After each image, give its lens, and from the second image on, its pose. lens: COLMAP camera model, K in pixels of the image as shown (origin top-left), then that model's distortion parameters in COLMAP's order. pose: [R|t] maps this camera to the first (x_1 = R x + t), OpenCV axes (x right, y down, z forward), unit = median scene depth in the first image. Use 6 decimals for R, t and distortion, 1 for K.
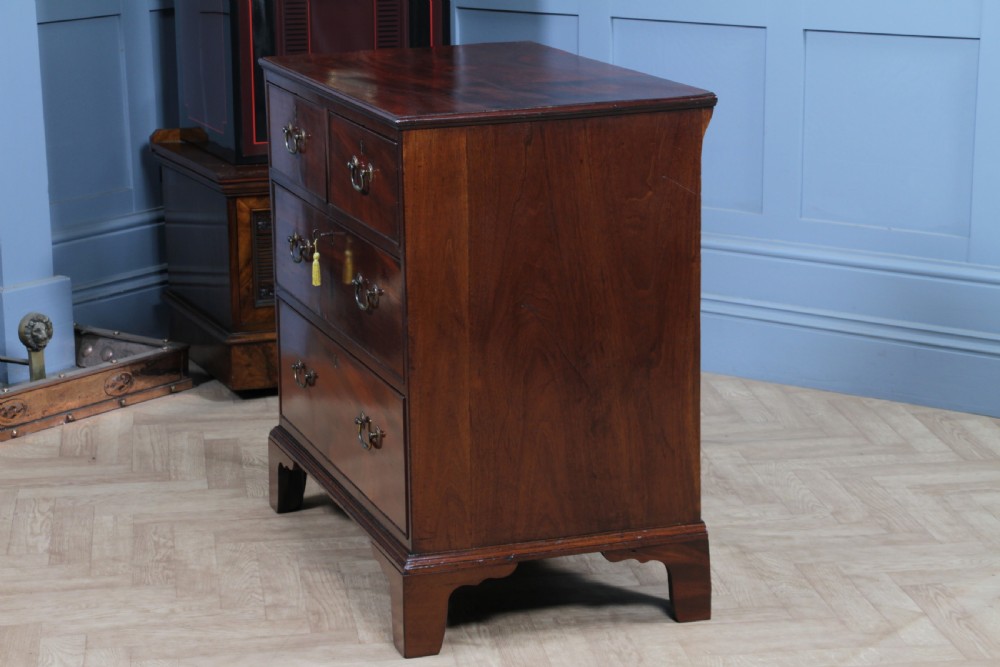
lens RADIAL K [[2424.6, 0, 503.1], [0, 2424.6, 334.5], [0, 0, 1]] dist [0.370527, 0.304039]
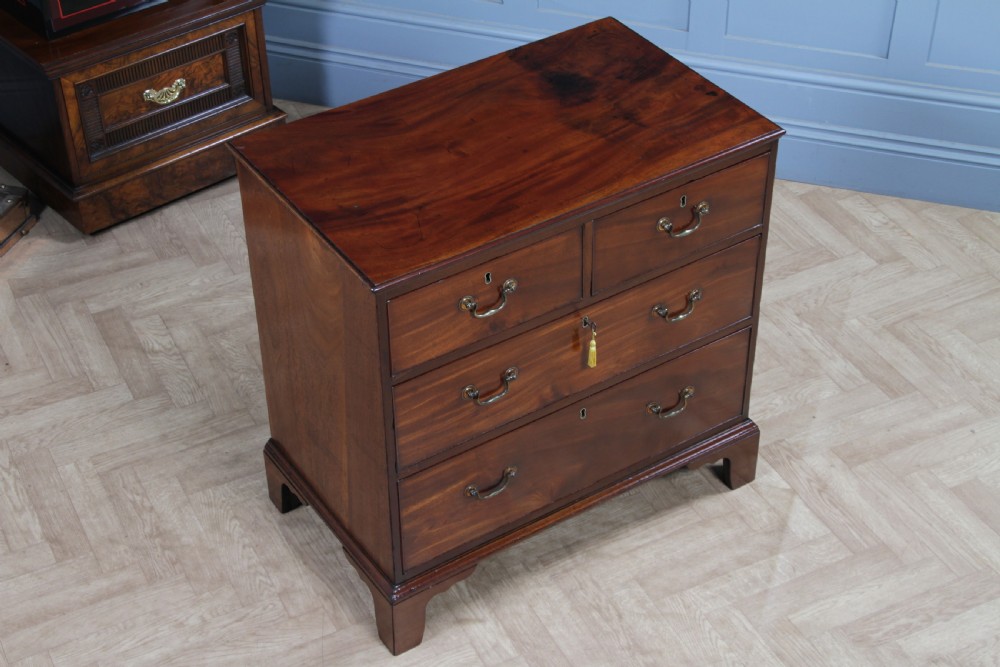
lens RADIAL K [[1664.7, 0, 498.7], [0, 1664.7, 334.4], [0, 0, 1]] dist [0.153410, 0.092944]
pose [[0.950050, -0.192869, 0.245371, -0.150546], [0.074555, 0.903687, 0.421654, -0.295247], [-0.303062, -0.382298, 0.872927, 0.274626]]
